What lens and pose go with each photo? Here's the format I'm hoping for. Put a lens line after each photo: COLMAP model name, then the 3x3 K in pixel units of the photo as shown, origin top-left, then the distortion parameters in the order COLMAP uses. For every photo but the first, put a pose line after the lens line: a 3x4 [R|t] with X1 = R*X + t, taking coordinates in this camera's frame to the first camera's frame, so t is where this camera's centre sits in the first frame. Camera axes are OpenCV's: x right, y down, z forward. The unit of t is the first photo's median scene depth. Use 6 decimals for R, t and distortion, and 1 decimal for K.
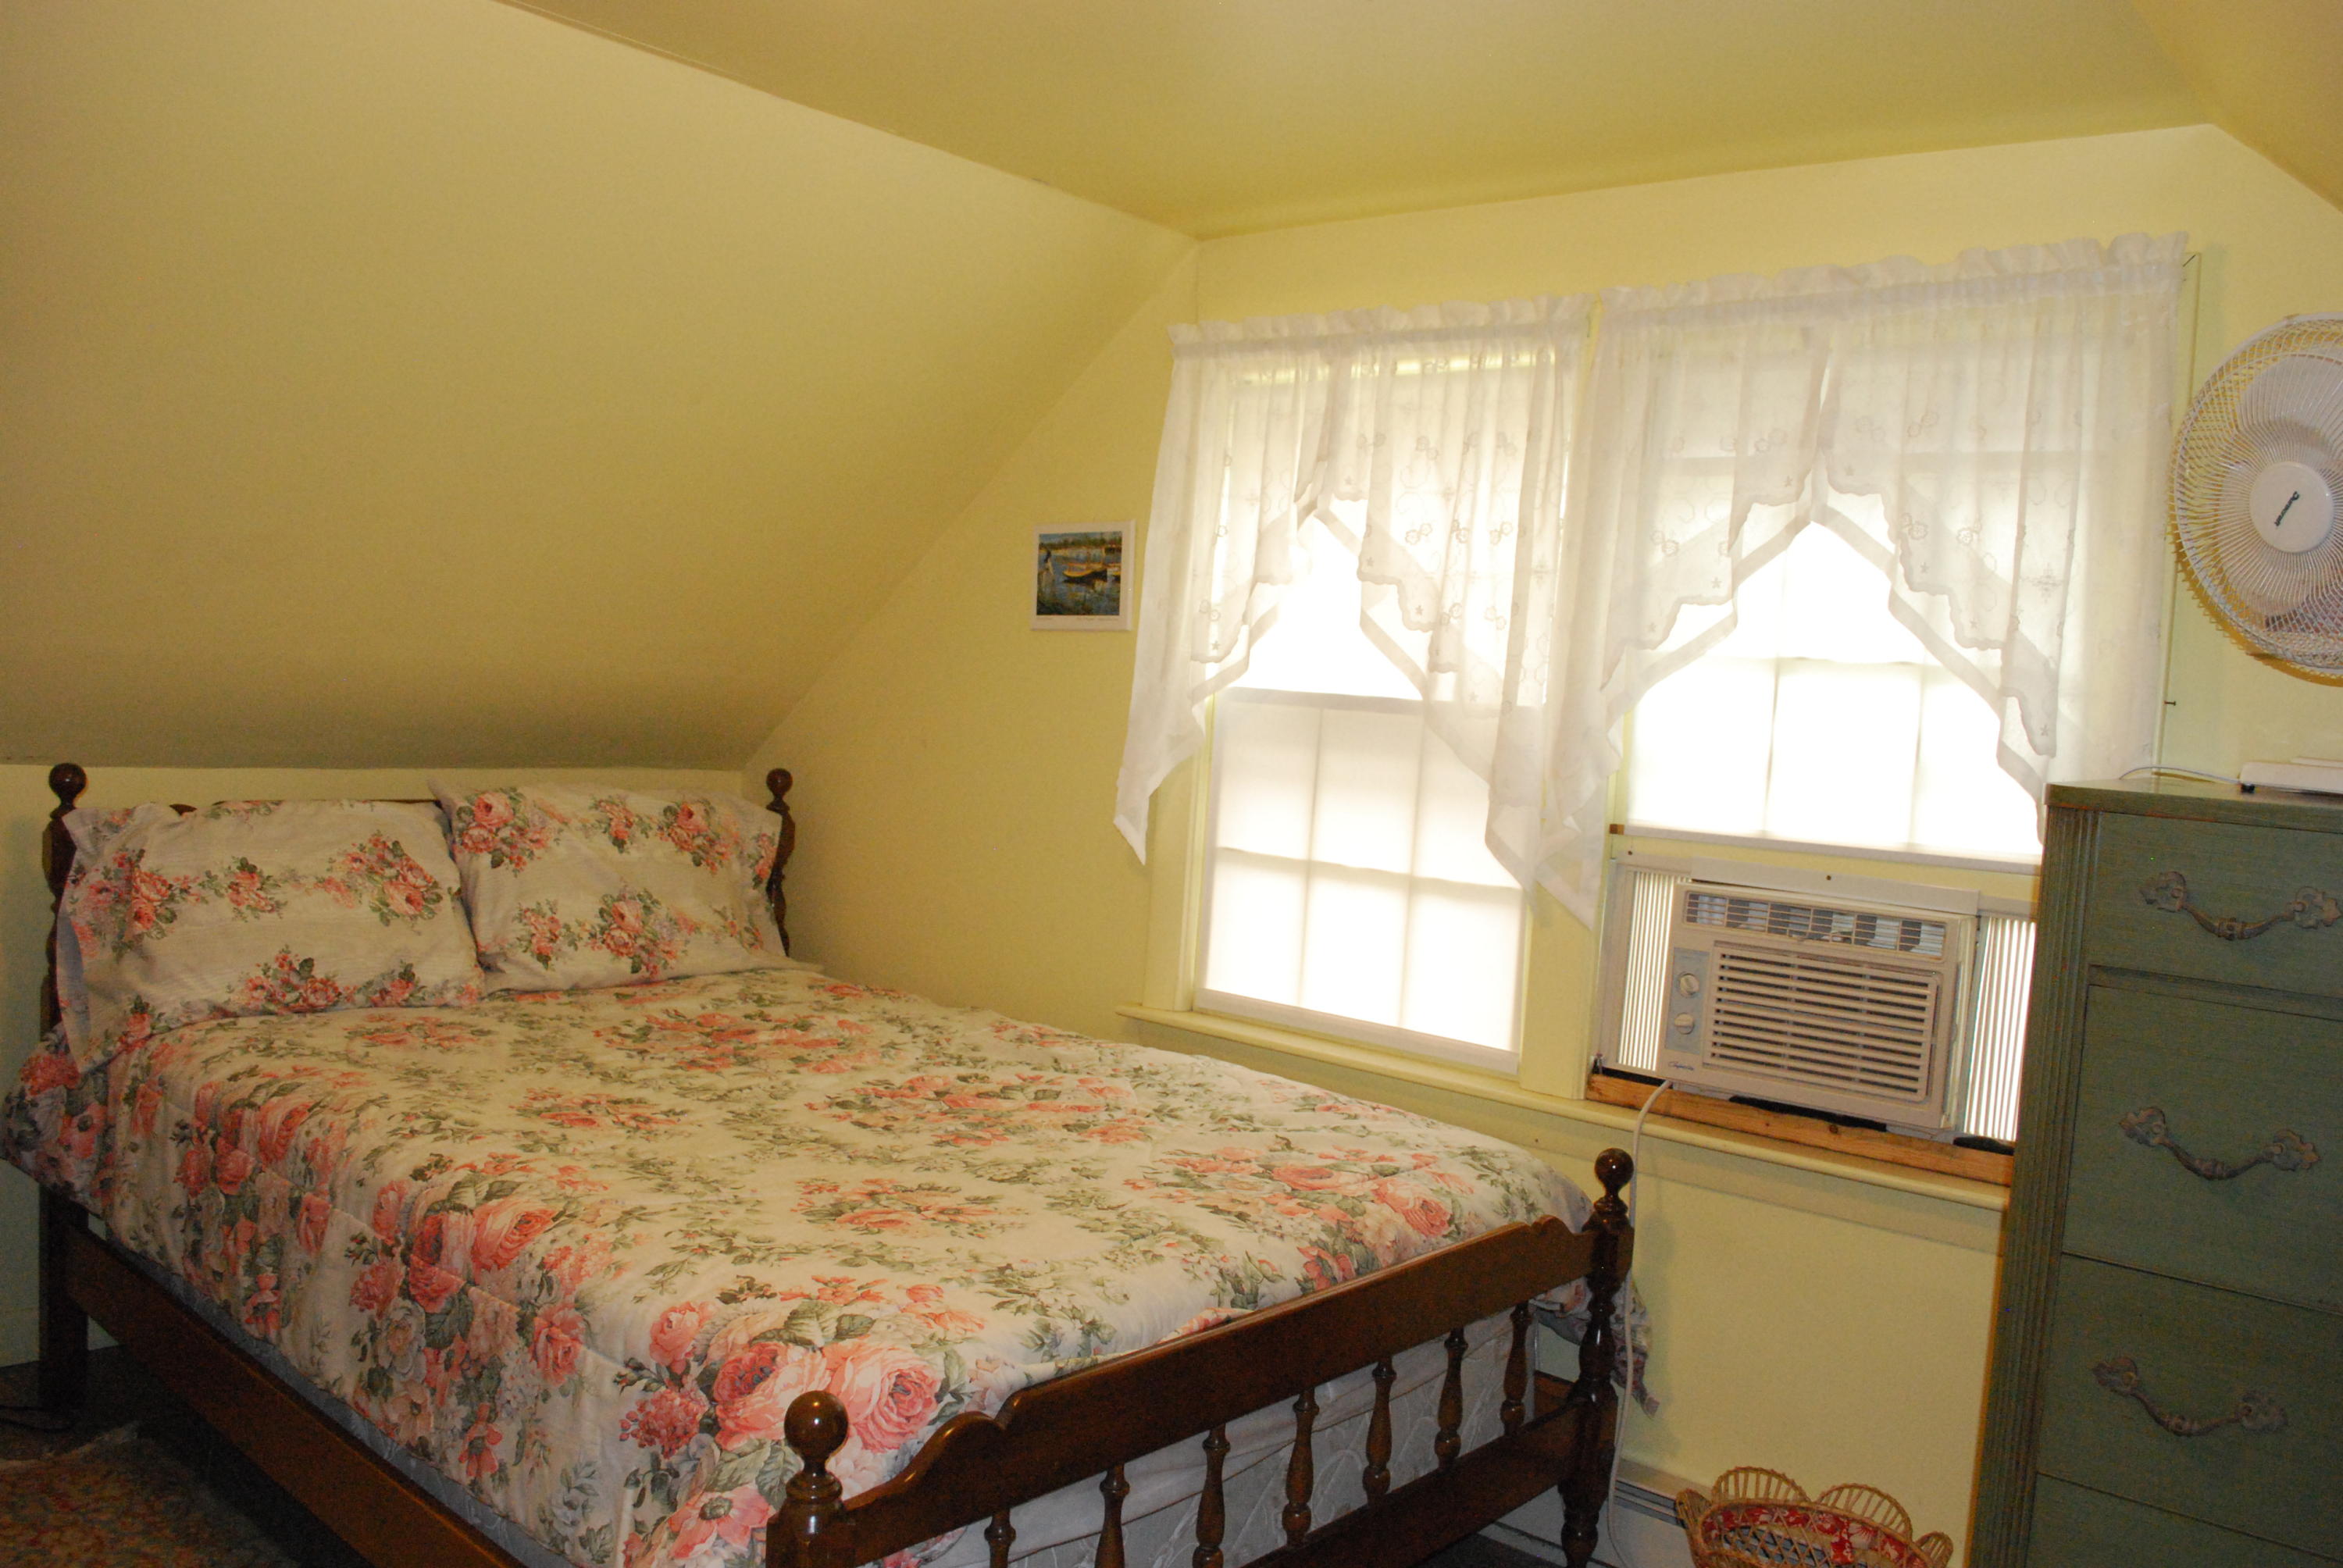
lens RADIAL K [[1854.5, 0, 1176.9], [0, 1854.5, 781.2], [0, 0, 1]] dist [-0.078518, 0.007292]
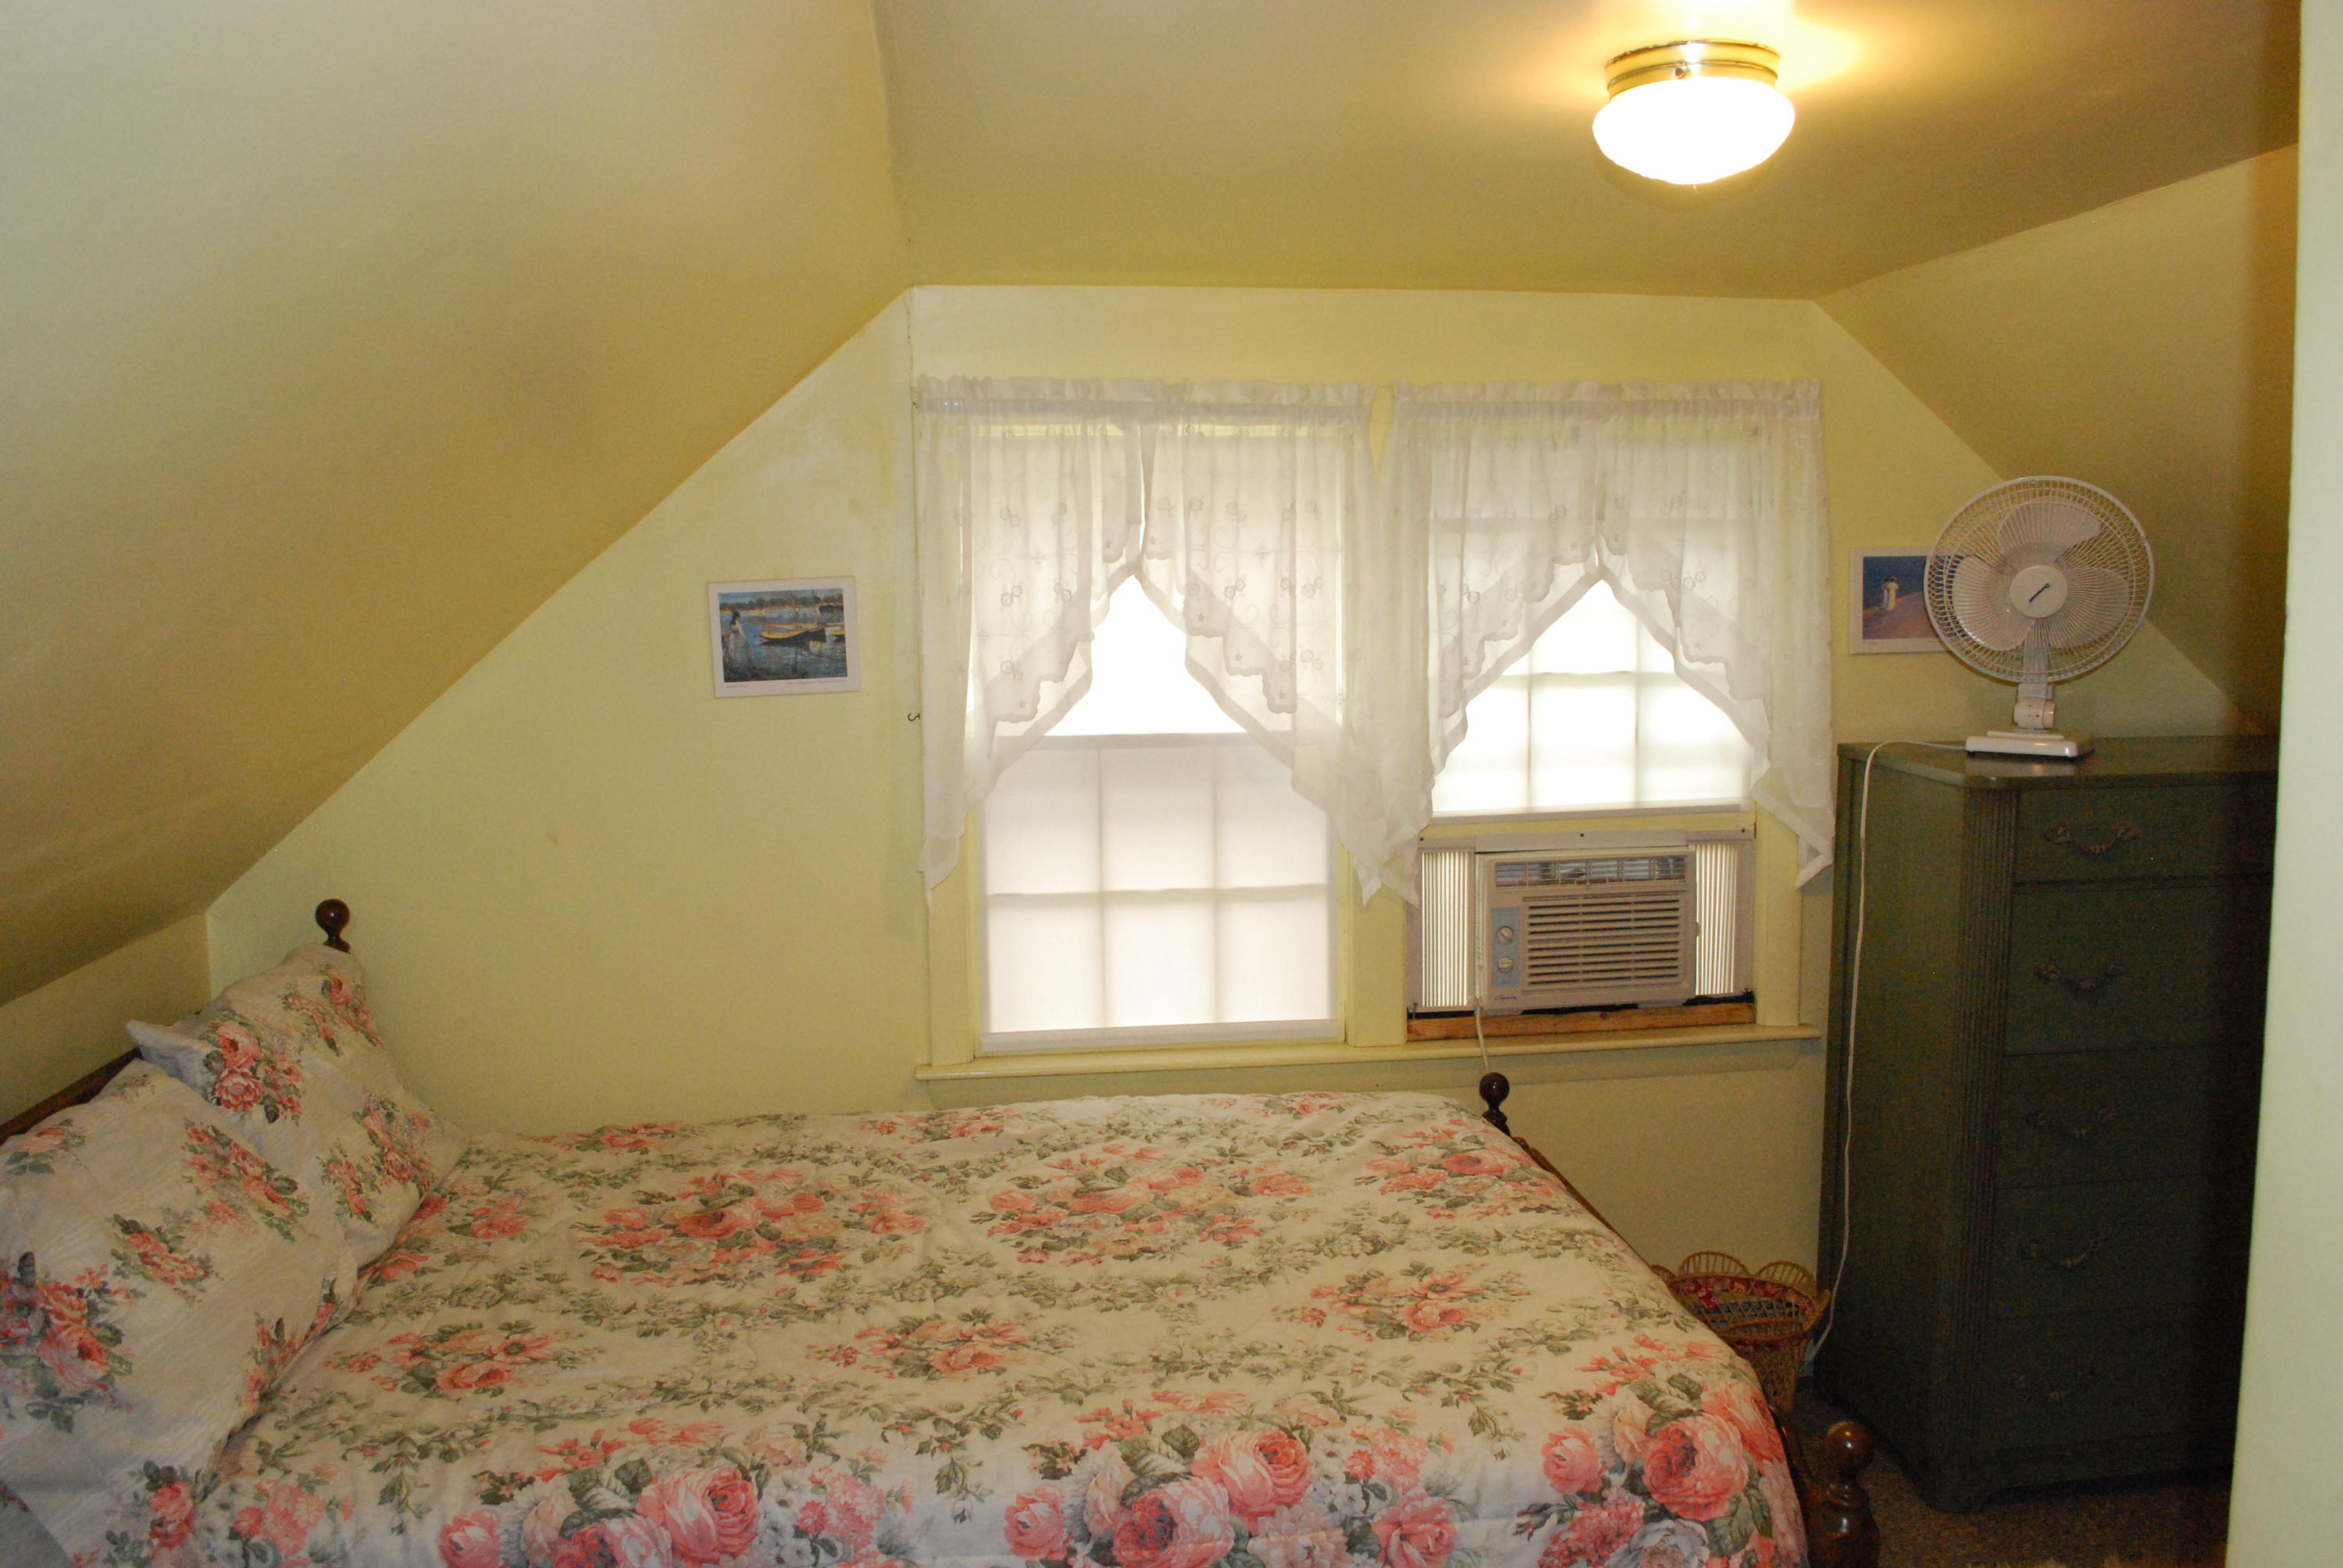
lens RADIAL K [[1854.5, 0, 1184.3], [0, 1854.5, 789.5], [0, 0, 1]] dist [-0.078518, 0.007292]
pose [[0.665440, -0.162939, 0.728451, -0.796597], [0.095779, 0.986456, 0.133155, -0.183428], [-0.740281, -0.018836, 0.672033, 0.298990]]
